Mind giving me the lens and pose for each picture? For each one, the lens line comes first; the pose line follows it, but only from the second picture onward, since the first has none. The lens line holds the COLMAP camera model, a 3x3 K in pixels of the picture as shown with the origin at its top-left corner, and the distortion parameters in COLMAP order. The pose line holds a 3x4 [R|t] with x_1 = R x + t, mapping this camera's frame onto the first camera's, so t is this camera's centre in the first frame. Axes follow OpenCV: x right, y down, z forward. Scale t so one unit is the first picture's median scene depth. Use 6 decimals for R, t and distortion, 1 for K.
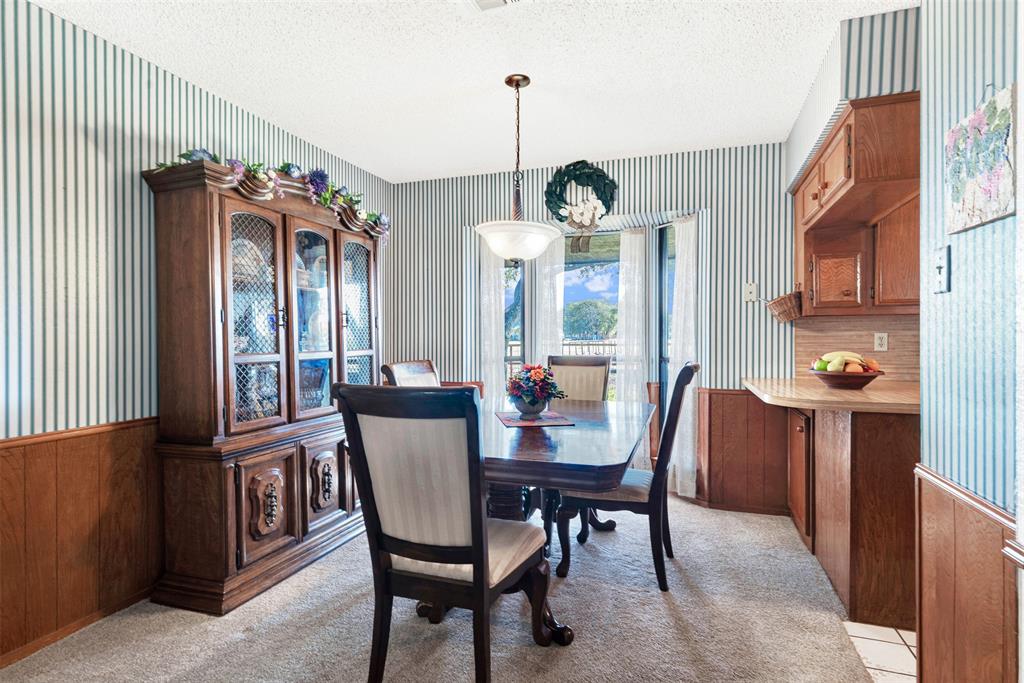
lens RADIAL K [[525.4, 0, 512.8], [0, 525.4, 341.3], [0, 0, 1]] dist [0.005726, 0.000100]
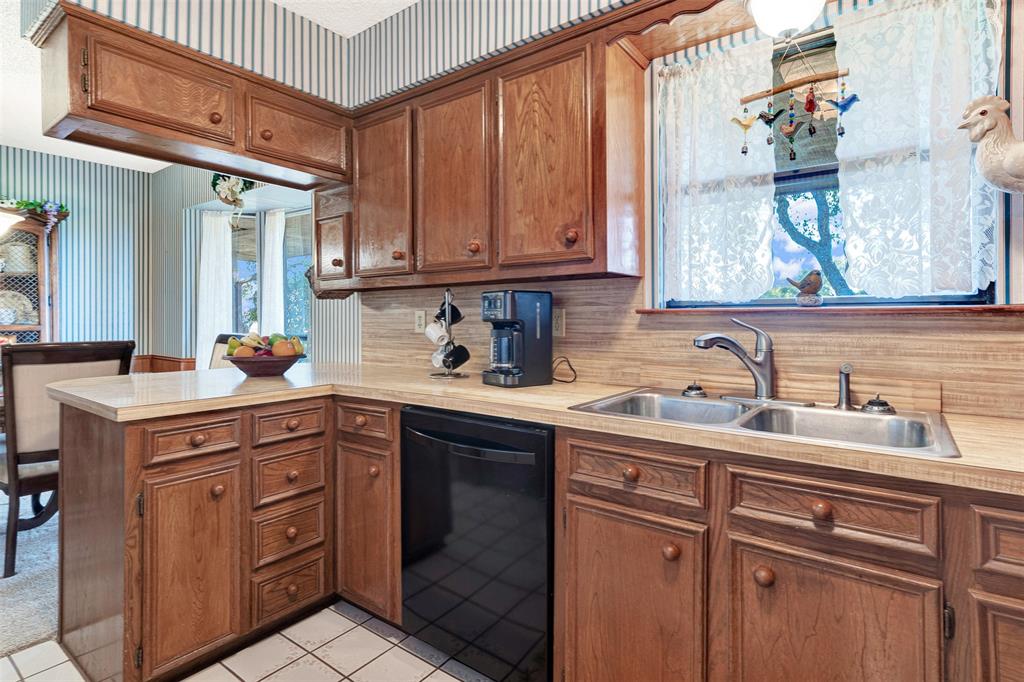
lens RADIAL K [[525.4, 0, 474.3], [0, 525.4, 312.3], [0, 0, 1]] dist [0.005726, 0.000100]
pose [[0.945200, -0.006529, -0.326427, 1.023138], [0.003095, 0.999934, -0.011038, -0.003716], [0.326477, 0.009423, 0.945158, 0.268741]]
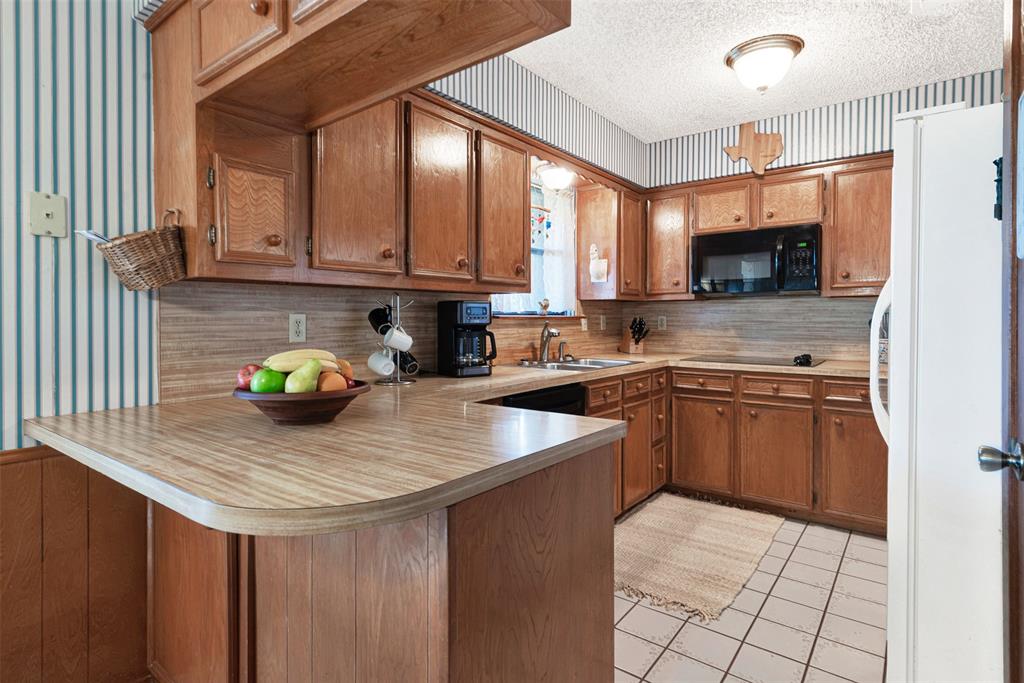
lens RADIAL K [[525.4, 0, 508.5], [0, 525.4, 323.8], [0, 0, 1]] dist [0.005726, 0.000100]
pose [[0.315564, -0.009867, 0.948853, 0.177631], [0.007922, 0.999938, 0.007764, -0.006875], [-0.948871, 0.005067, 0.315623, 0.554094]]
